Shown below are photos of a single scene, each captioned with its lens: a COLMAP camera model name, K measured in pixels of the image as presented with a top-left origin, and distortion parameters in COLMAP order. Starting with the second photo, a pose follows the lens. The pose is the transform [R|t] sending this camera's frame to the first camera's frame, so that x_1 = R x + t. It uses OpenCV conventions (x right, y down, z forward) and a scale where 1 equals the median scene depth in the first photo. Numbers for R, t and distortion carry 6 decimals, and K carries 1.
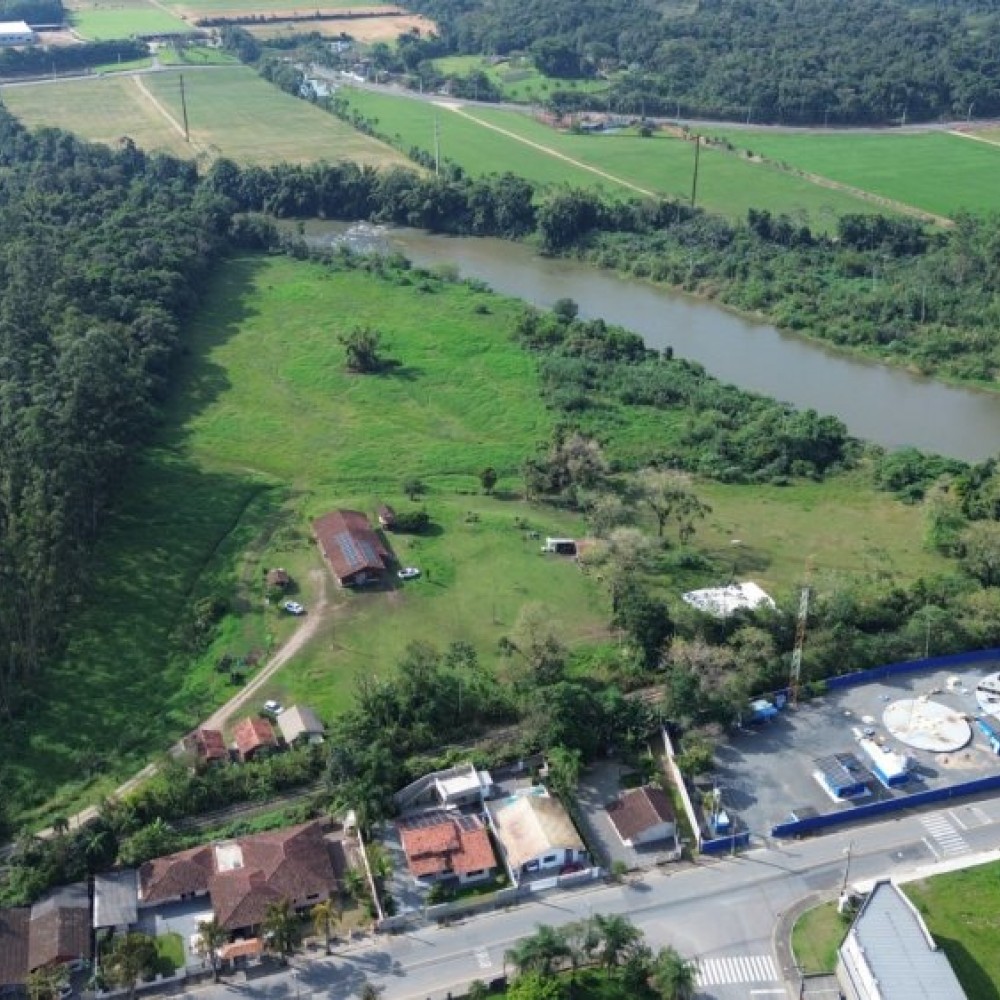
lens RADIAL K [[1251.4, 0, 493.0], [0, 1251.4, 496.6], [0, 0, 1]] dist [0.118828, -0.230166]
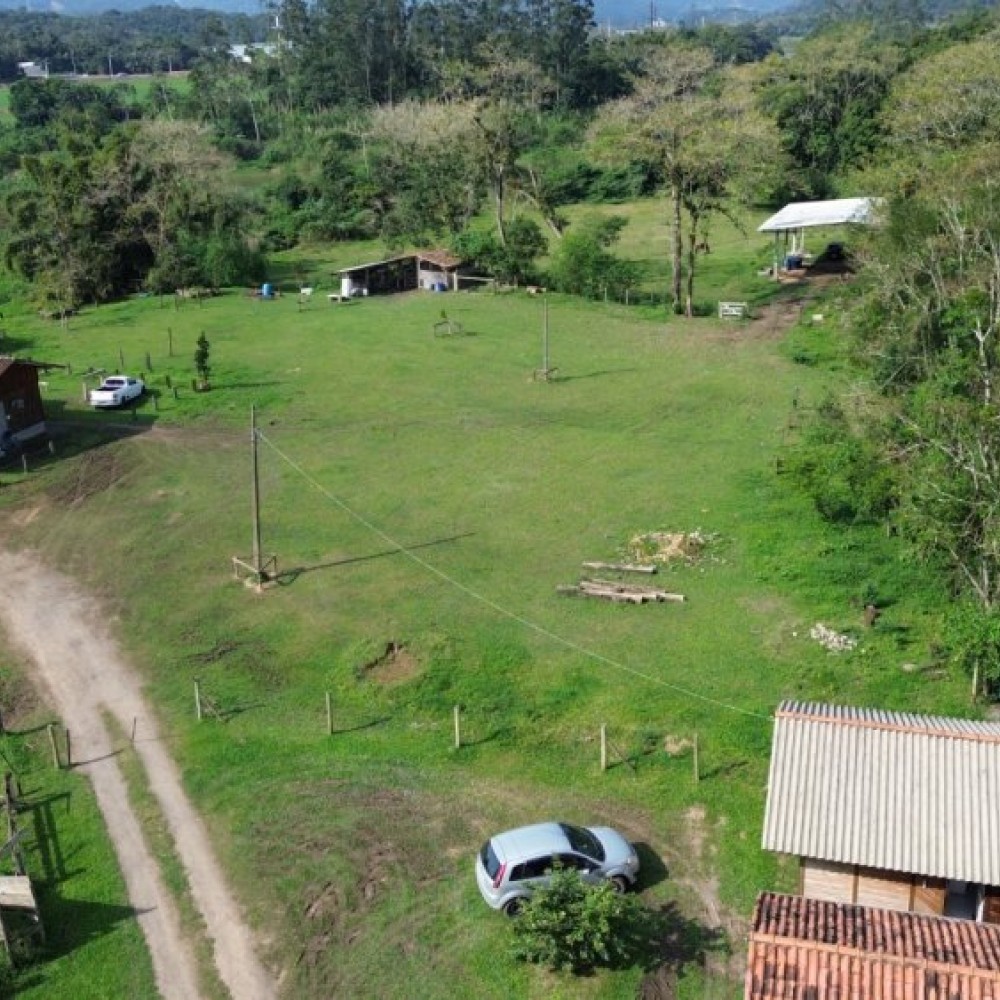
lens RADIAL K [[1251.4, 0, 493.0], [0, 1251.4, 496.6], [0, 0, 1]] dist [0.118828, -0.230166]
pose [[0.621953, -0.289769, 0.727467, -0.132745], [0.387630, 0.921131, 0.035504, 0.061979], [-0.680381, 0.259906, 0.685223, 0.450620]]
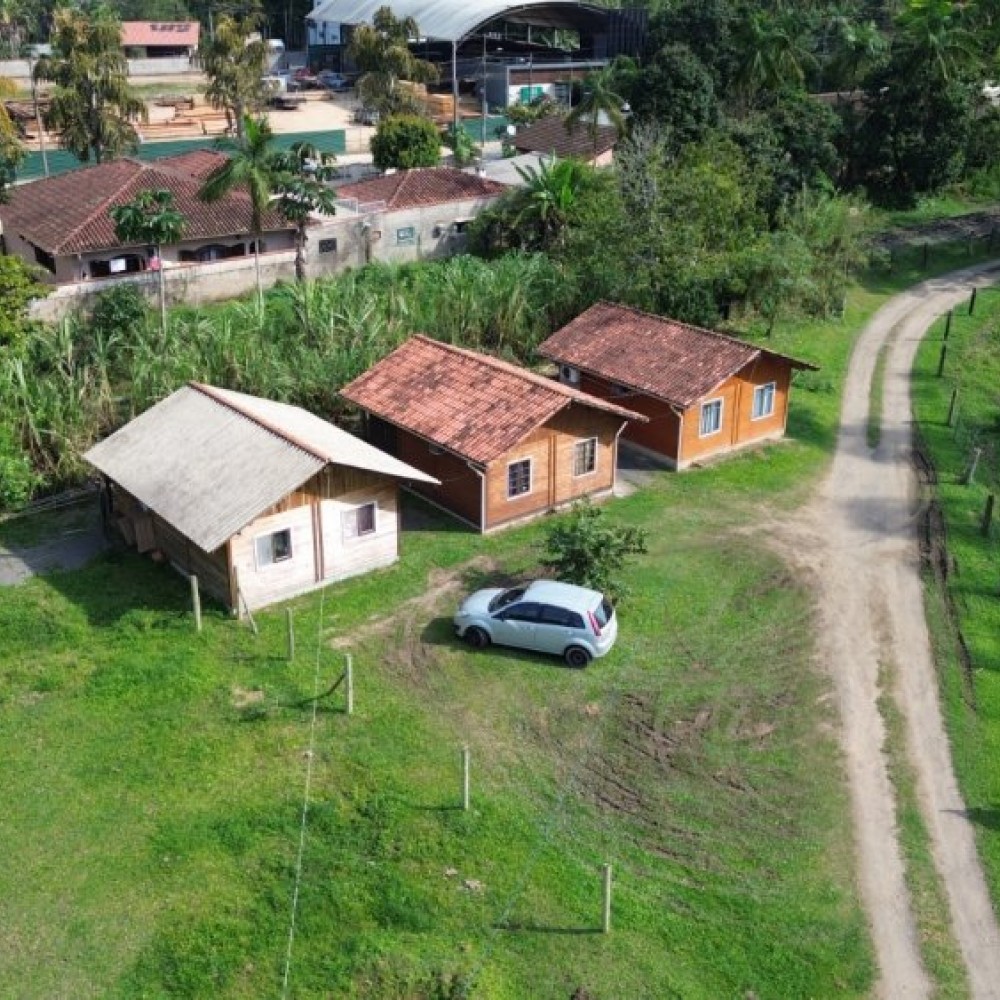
lens RADIAL K [[1248.2, 0, 495.3], [0, 1248.2, 500.0], [0, 0, 1]] dist [0.130979, -0.297578]
pose [[-0.964315, 0.100342, -0.245008, -0.067956], [-0.130201, 0.626039, 0.768845, 0.028260], [0.230532, 0.773309, -0.590634, 0.535547]]
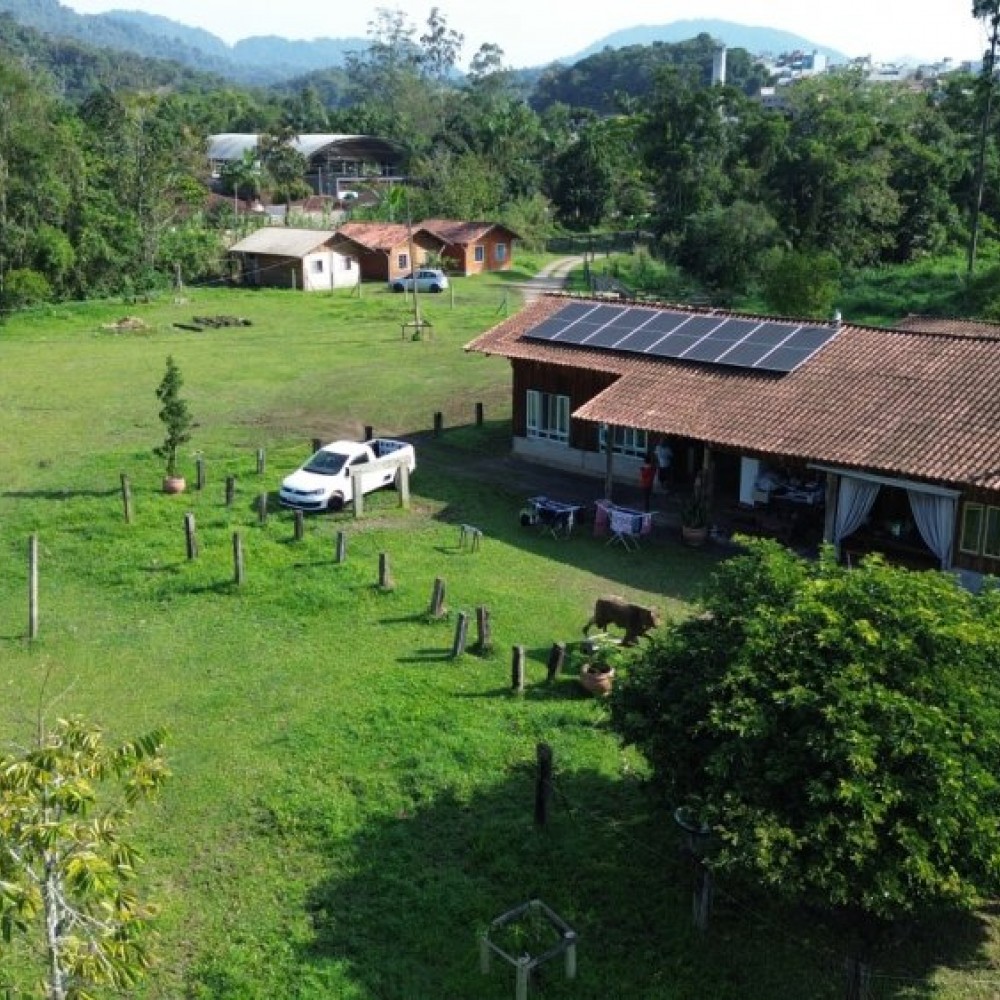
lens RADIAL K [[1251.4, 0, 493.0], [0, 1251.4, 496.6], [0, 0, 1]] dist [0.118828, -0.230166]
pose [[-0.904265, 0.109950, -0.412573, -0.014413], [-0.203714, 0.738104, 0.643198, -0.016085], [0.375241, 0.665668, -0.645043, 0.649182]]
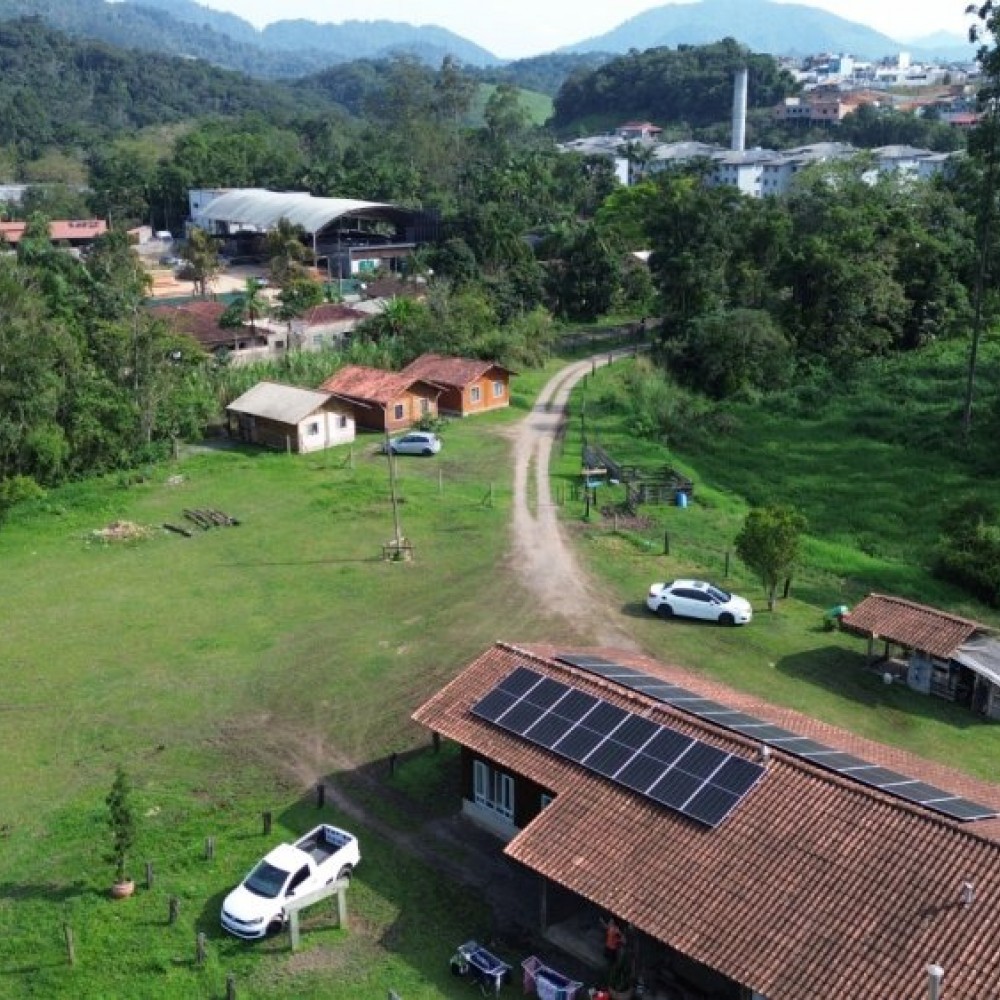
lens RADIAL K [[1248.2, 0, 495.3], [0, 1248.2, 500.0], [0, 0, 1]] dist [0.130979, -0.297578]
pose [[-0.913115, 0.121118, -0.389296, -0.022280], [-0.185599, 0.726689, 0.661419, -0.038543], [0.363007, 0.676205, -0.641071, 0.634101]]
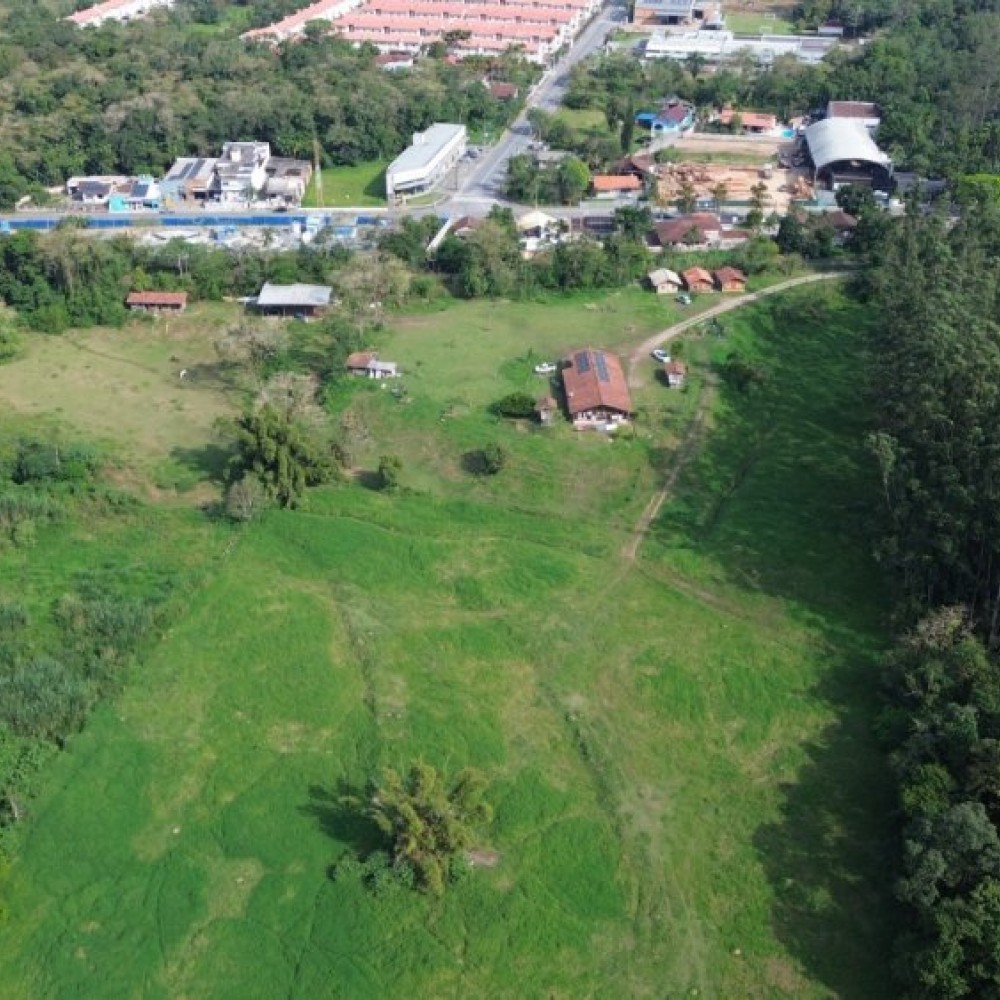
lens RADIAL K [[1224.3, 0, 487.5], [0, 1224.3, 516.6], [0, 0, 1]] dist [0.237615, -0.850007]
pose [[-0.950680, -0.167712, 0.260922, -0.179276], [0.141431, 0.514286, 0.845877, -0.432863], [-0.276052, 0.841061, -0.465202, 0.937319]]
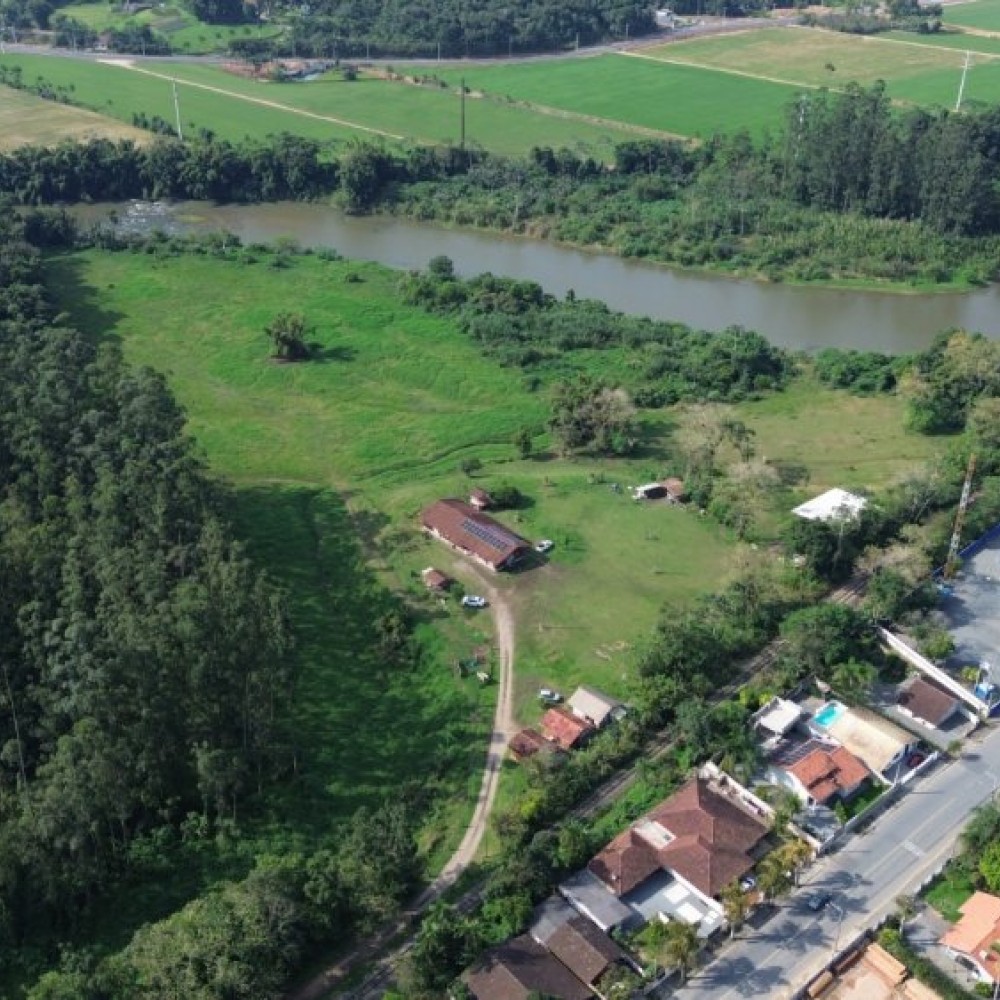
lens RADIAL K [[1248.2, 0, 495.3], [0, 1248.2, 500.0], [0, 0, 1]] dist [0.130979, -0.297578]
pose [[0.918255, -0.201263, 0.341030, -0.267021], [0.180130, 0.979246, 0.092899, -0.047244], [-0.352649, -0.023875, 0.935451, 0.026275]]
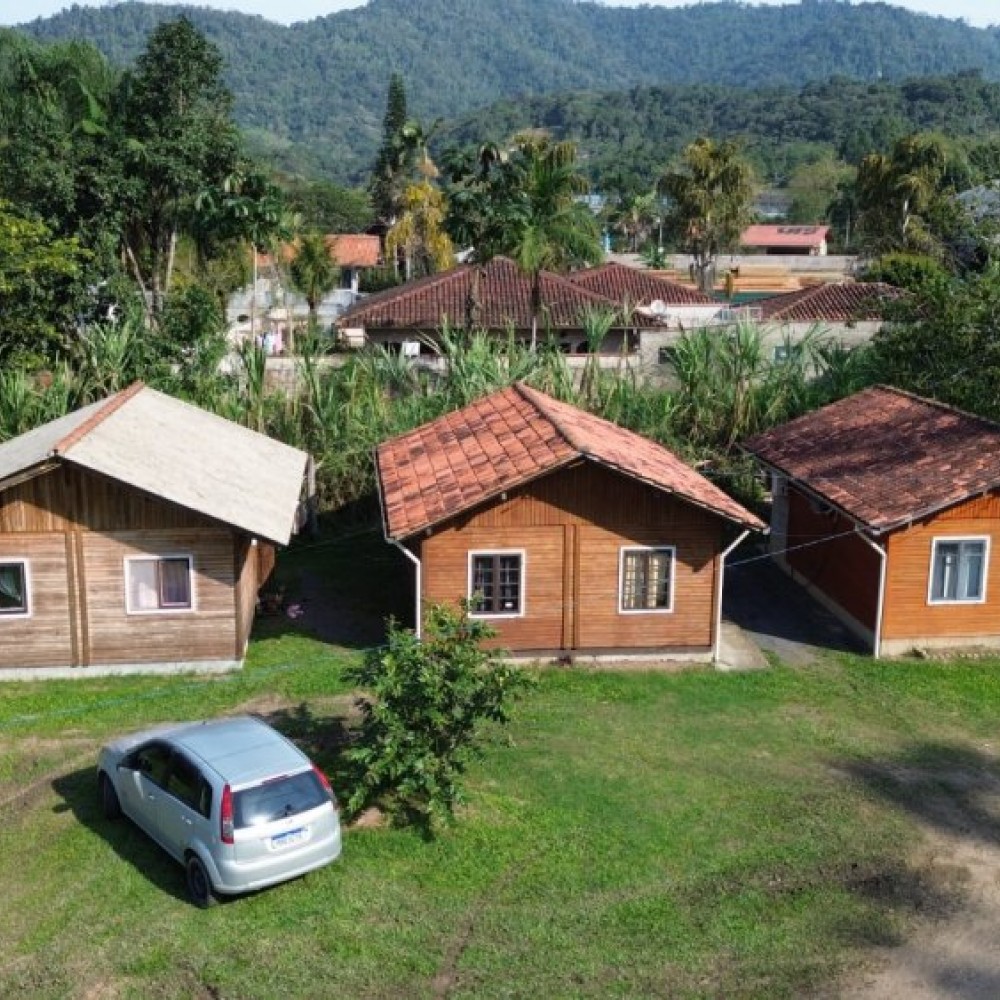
lens RADIAL K [[1251.4, 0, 493.0], [0, 1251.4, 496.6], [0, 0, 1]] dist [0.118828, -0.230166]
pose [[-0.958784, -0.075375, 0.273955, -0.102365], [0.121781, 0.762108, 0.635894, 0.057381], [-0.256714, 0.643047, -0.721518, 0.518625]]
